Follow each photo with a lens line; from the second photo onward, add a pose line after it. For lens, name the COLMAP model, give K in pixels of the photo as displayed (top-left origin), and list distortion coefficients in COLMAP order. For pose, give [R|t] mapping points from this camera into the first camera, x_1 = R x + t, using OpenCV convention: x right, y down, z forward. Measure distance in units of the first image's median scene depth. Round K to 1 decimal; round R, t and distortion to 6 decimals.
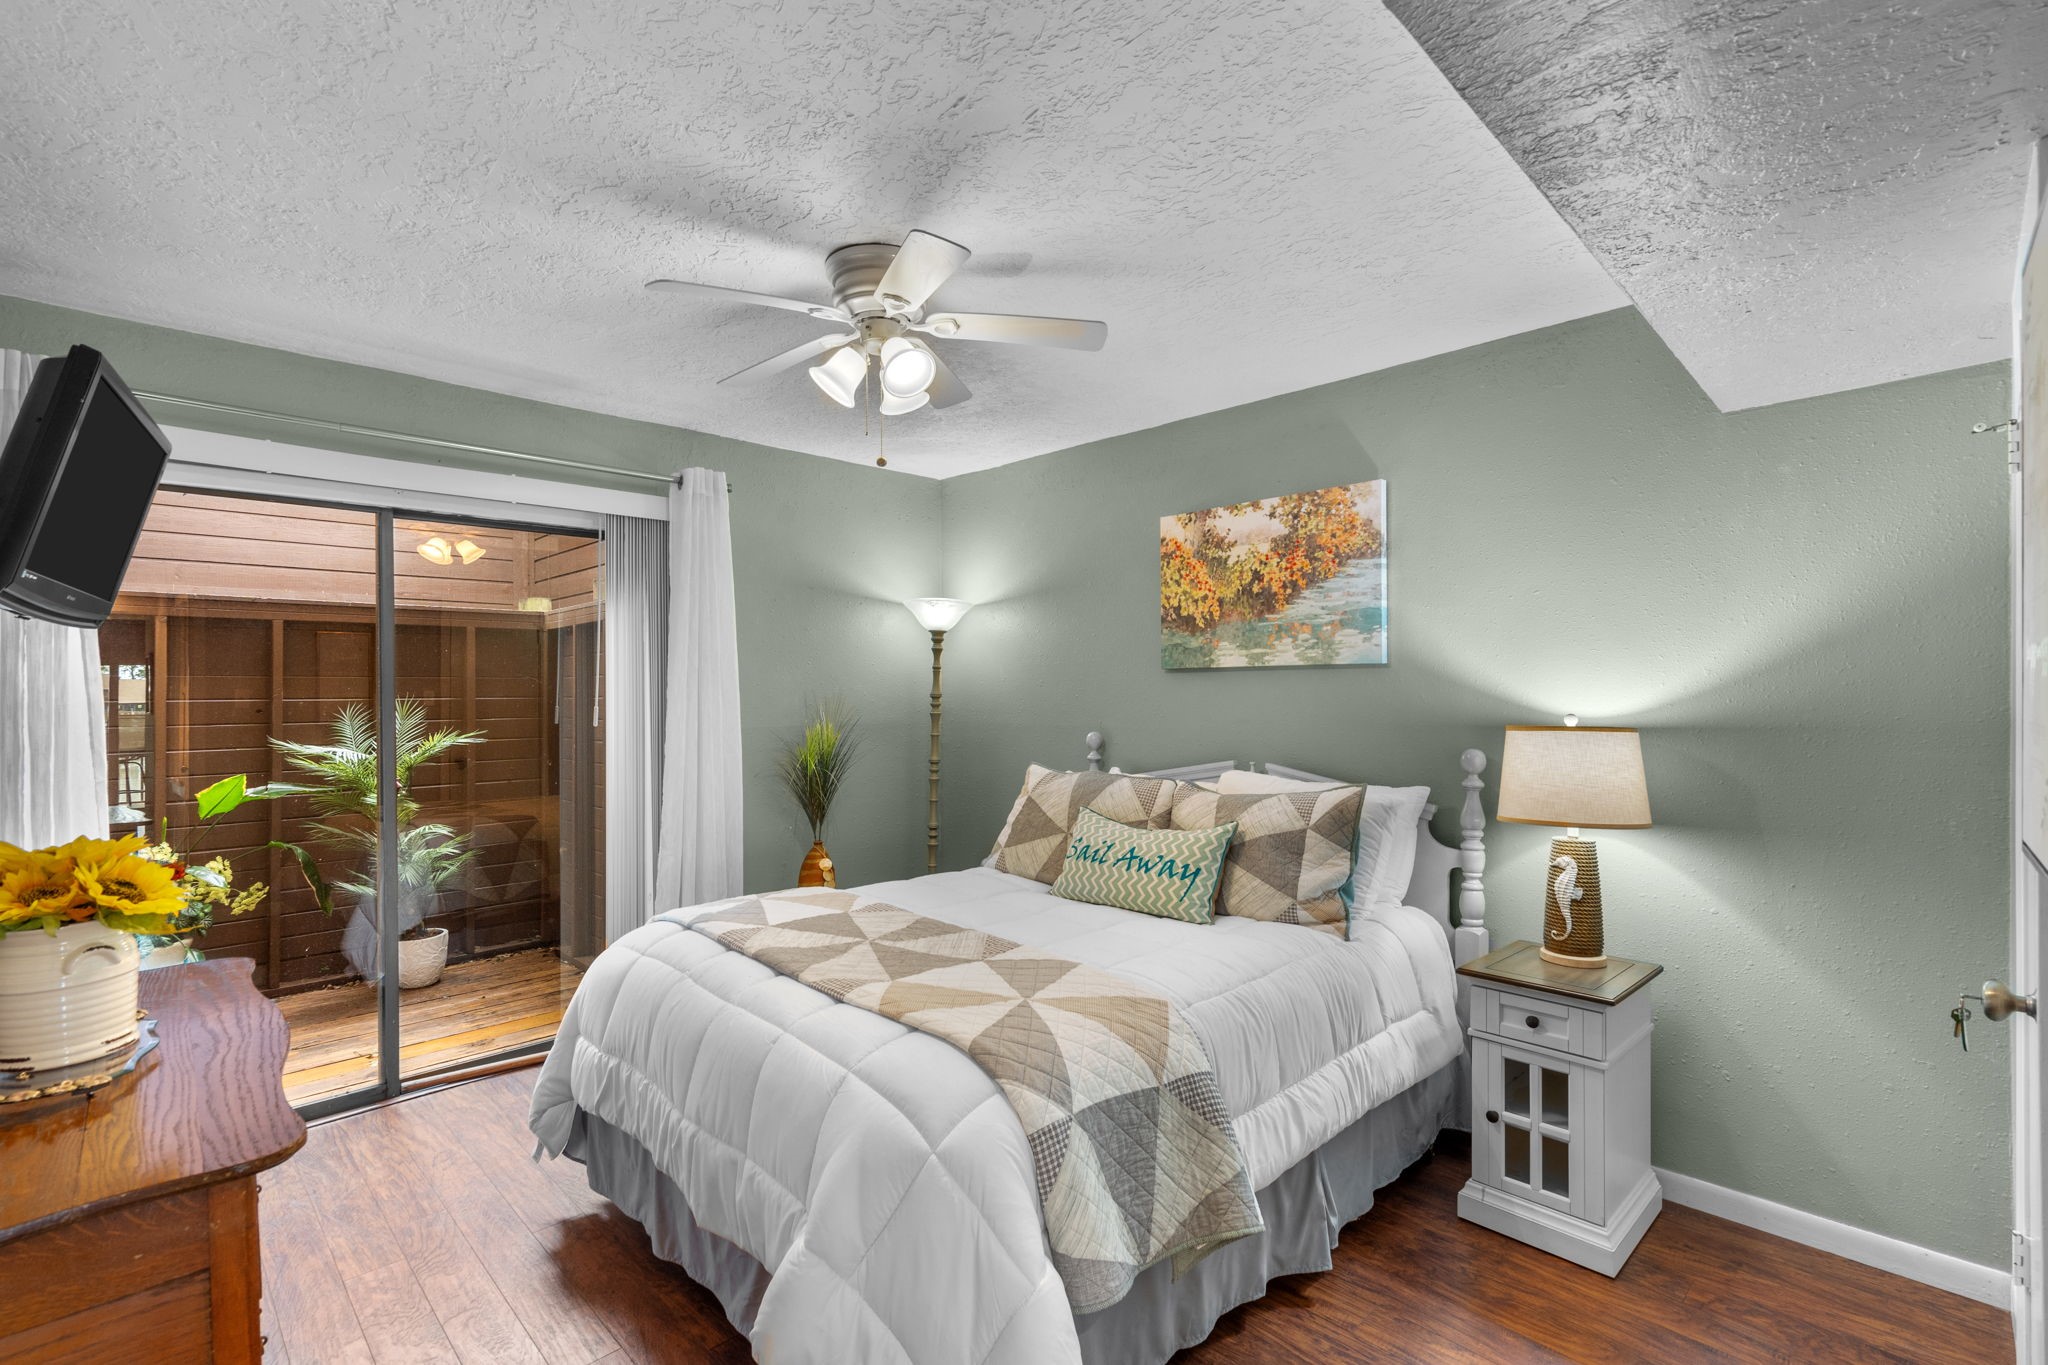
lens RADIAL K [[955.7, 0, 1010.7], [0, 955.7, 682.5], [0, 0, 1]] dist [-0.012955, -0.000716]
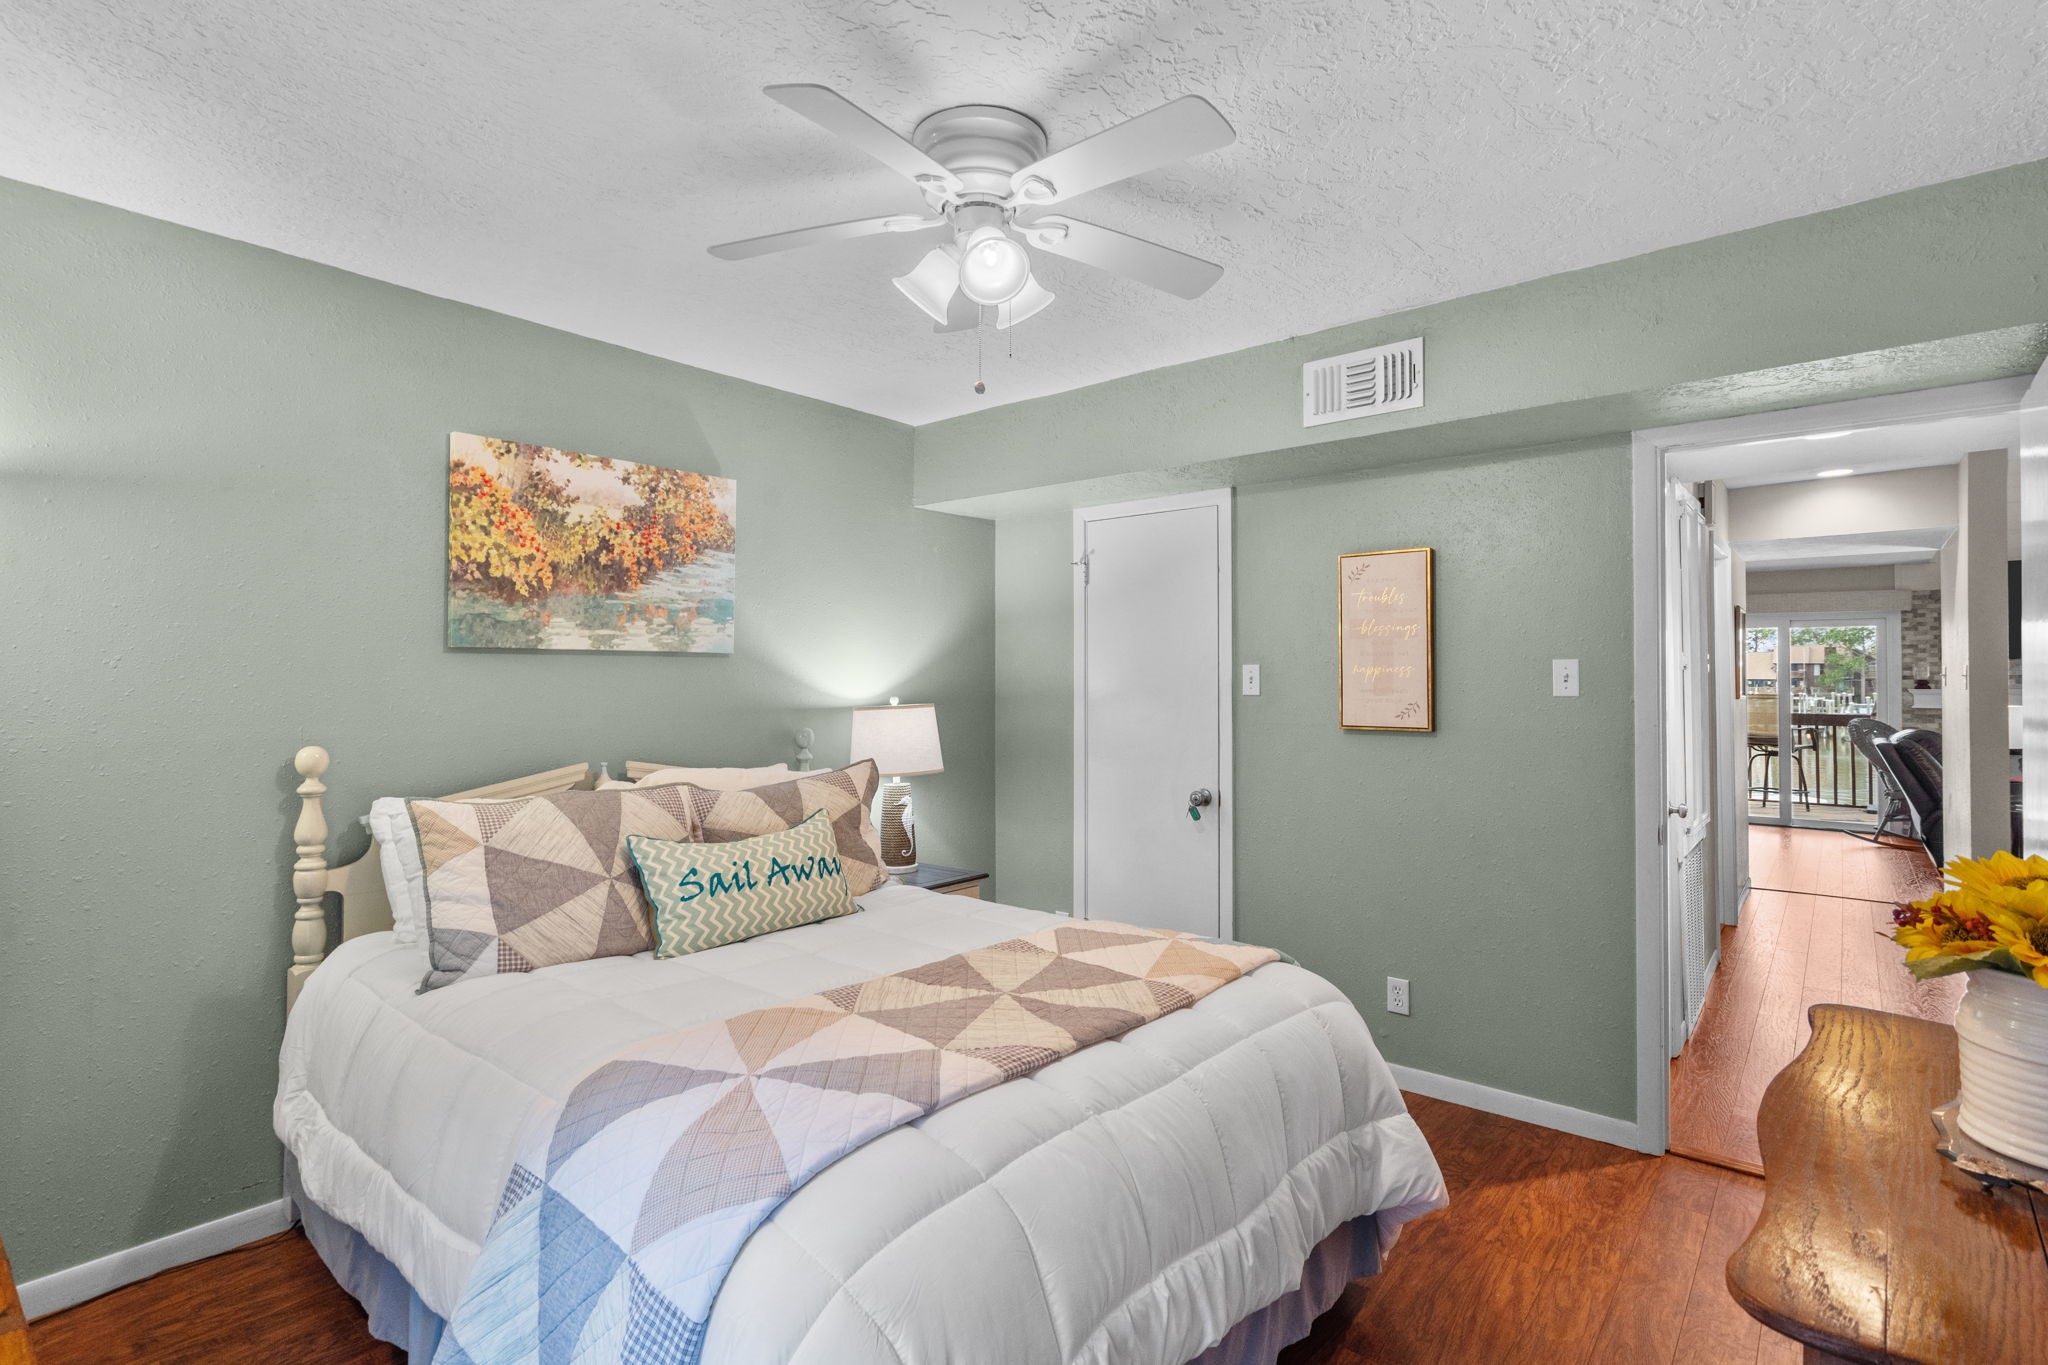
lens RADIAL K [[955.7, 0, 1010.7], [0, 955.7, 682.5], [0, 0, 1]] dist [-0.012955, -0.000716]
pose [[-0.098172, -0.005628, 0.995154, -0.642514], [-0.016233, 0.999860, 0.004054, 0.002796], [-0.995037, -0.015756, -0.098250, 0.730818]]
